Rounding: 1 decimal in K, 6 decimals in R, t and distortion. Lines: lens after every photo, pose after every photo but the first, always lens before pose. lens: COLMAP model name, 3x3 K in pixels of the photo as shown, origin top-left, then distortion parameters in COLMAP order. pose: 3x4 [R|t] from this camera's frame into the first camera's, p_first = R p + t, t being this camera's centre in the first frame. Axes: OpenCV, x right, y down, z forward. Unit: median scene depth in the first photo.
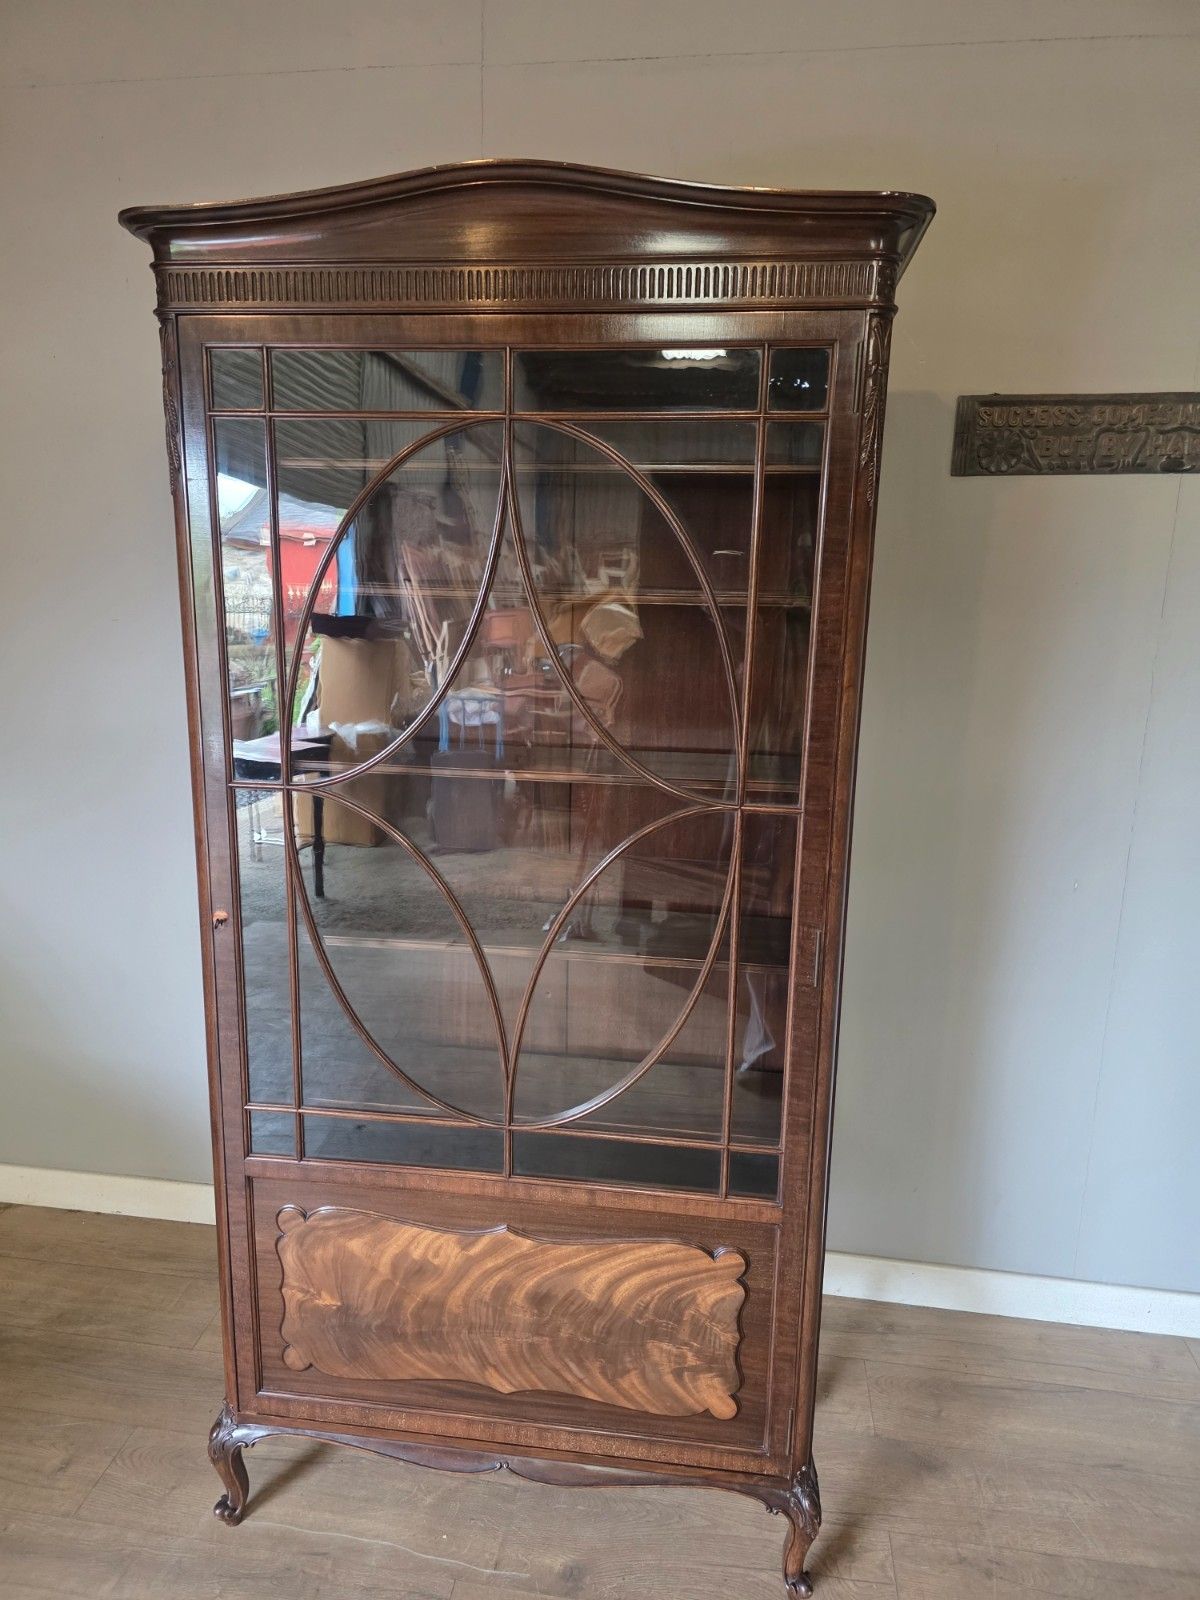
lens RADIAL K [[1077.7, 0, 593.4], [0, 1077.7, 782.8], [0, 0, 1]] dist [0.044024, -0.046888]
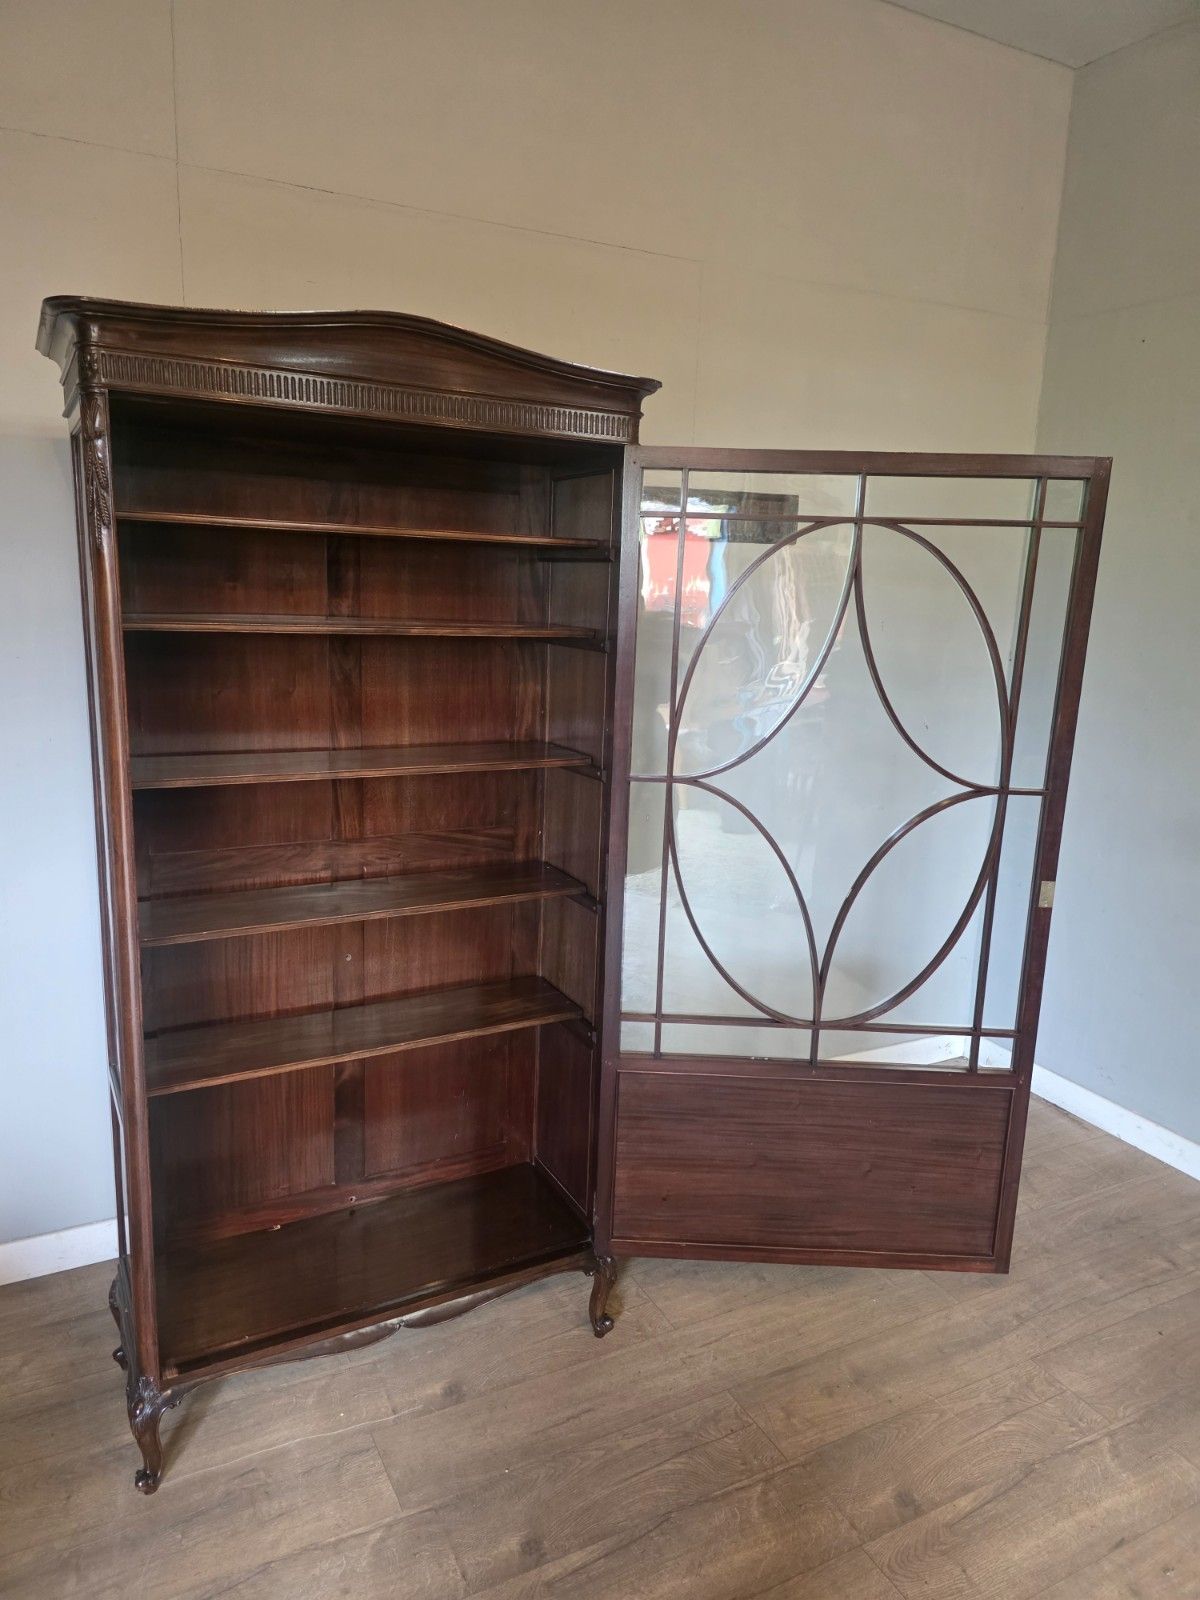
lens RADIAL K [[1071.0, 0, 606.7], [0, 1071.0, 782.8], [0, 0, 1]] dist [0.049957, -0.052945]
pose [[0.805496, -0.101173, 0.583901, -0.569910], [0.102672, 0.994243, 0.030636, -0.004199], [-0.583640, 0.035273, 0.811246, -0.172186]]
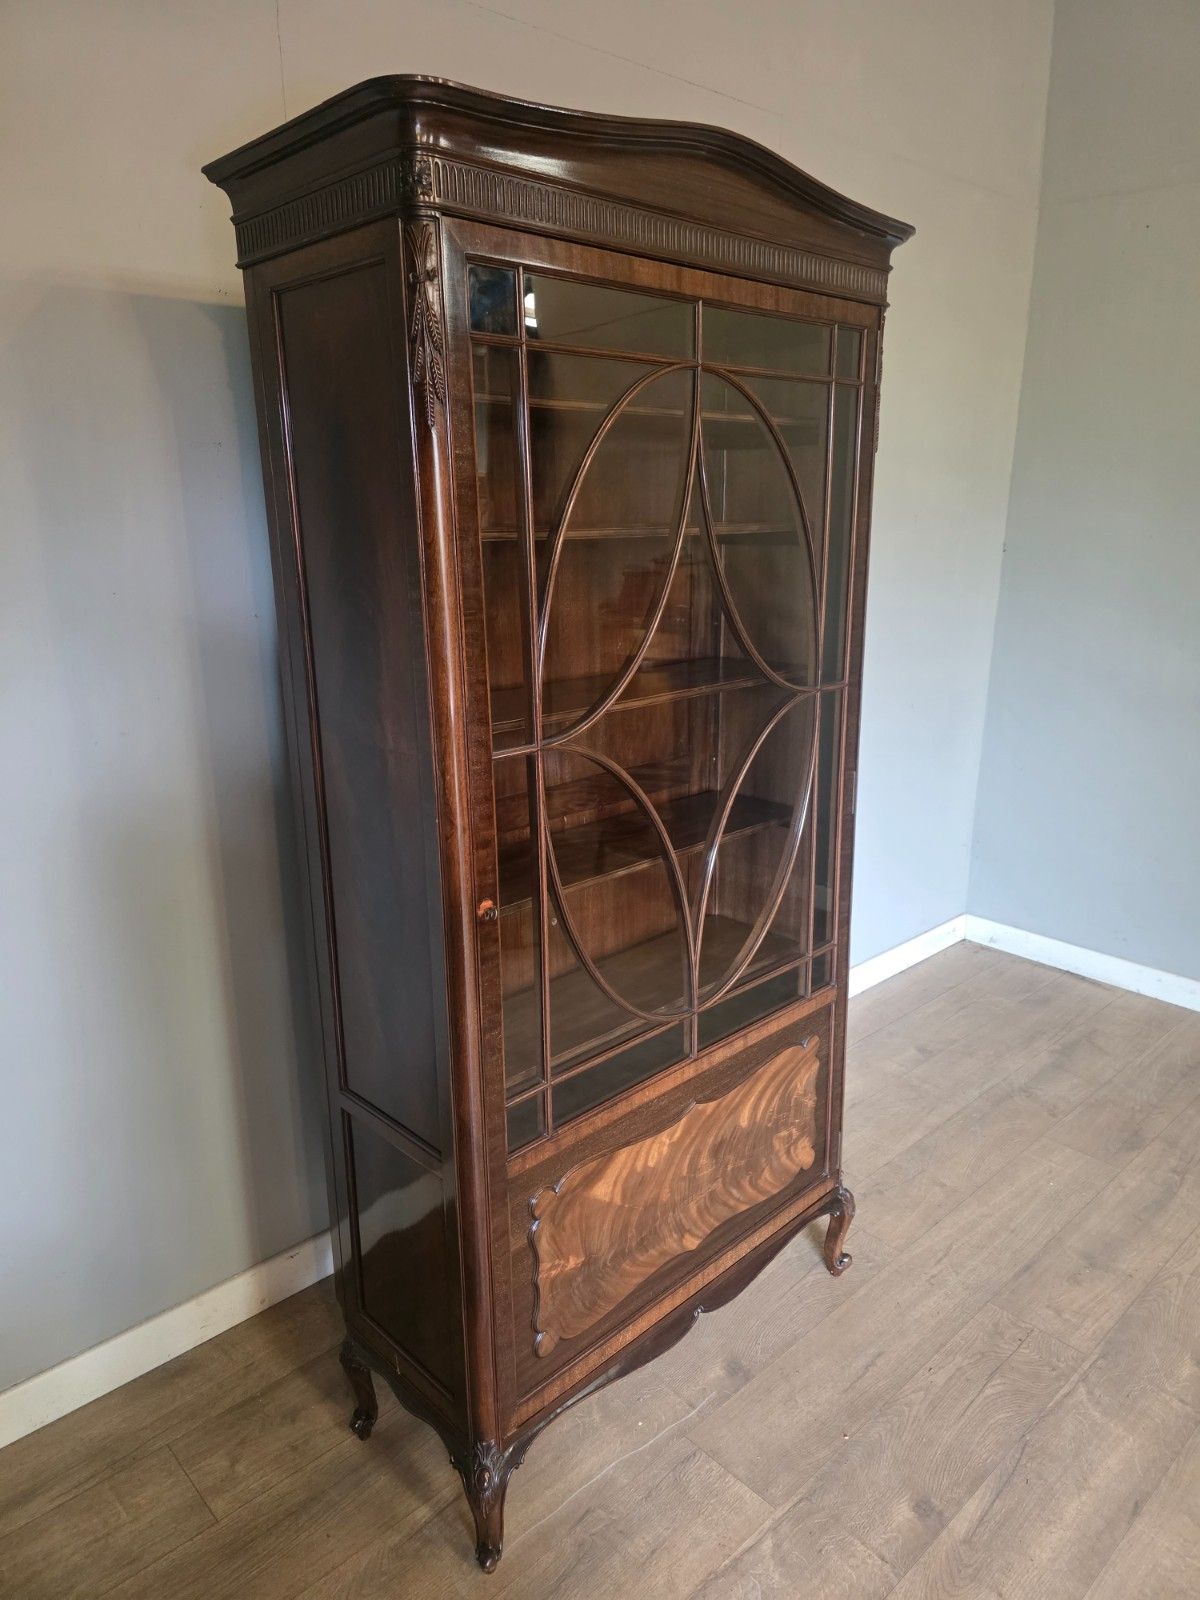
lens RADIAL K [[1071.0, 0, 606.7], [0, 1071.0, 782.8], [0, 0, 1]] dist [0.049957, -0.052945]
pose [[0.623203, -0.218530, 0.750908, -0.885699], [0.183482, 0.974223, 0.131242, -0.072772], [-0.760232, 0.055988, 0.647234, 0.325447]]
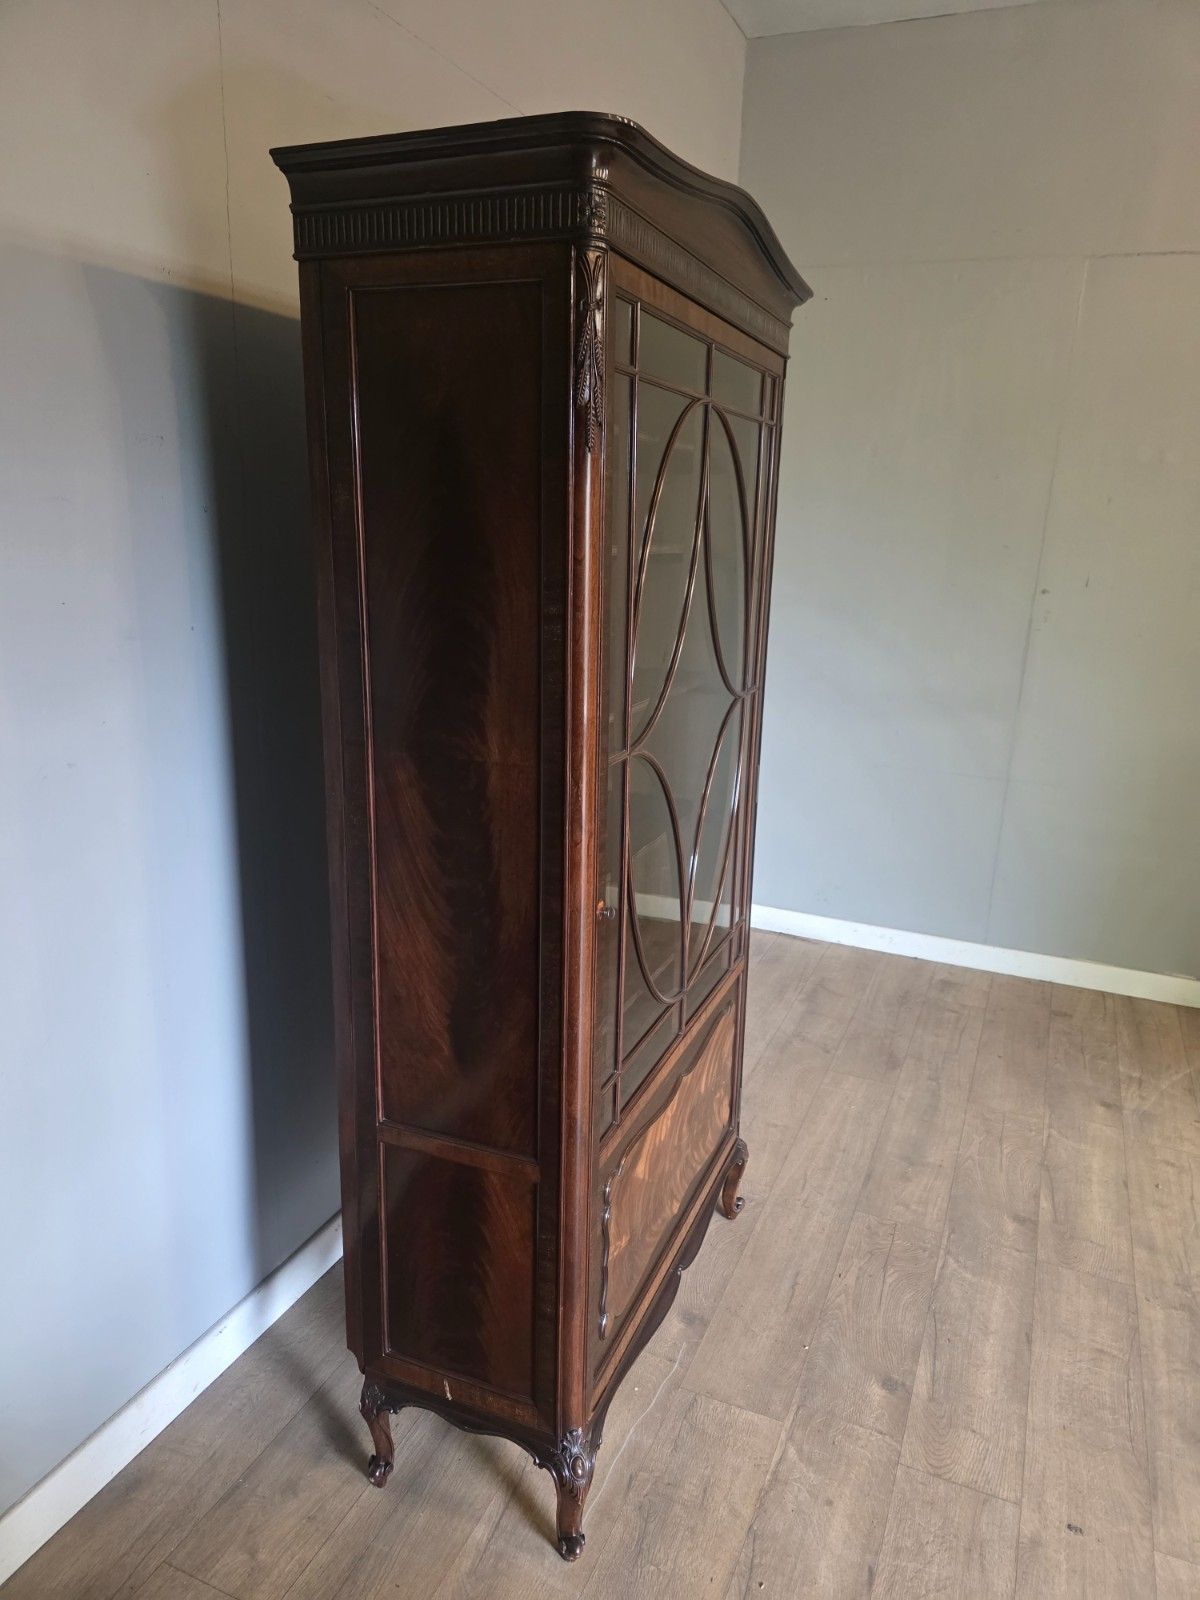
lens RADIAL K [[1074.1, 0, 611.0], [0, 1074.1, 790.4], [0, 0, 1]] dist [0.050672, -0.053373]
pose [[0.255613, -0.247280, 0.934620, -1.132424], [0.178490, 0.962188, 0.205758, -0.157780], [-0.950160, 0.114226, 0.290085, 0.676972]]
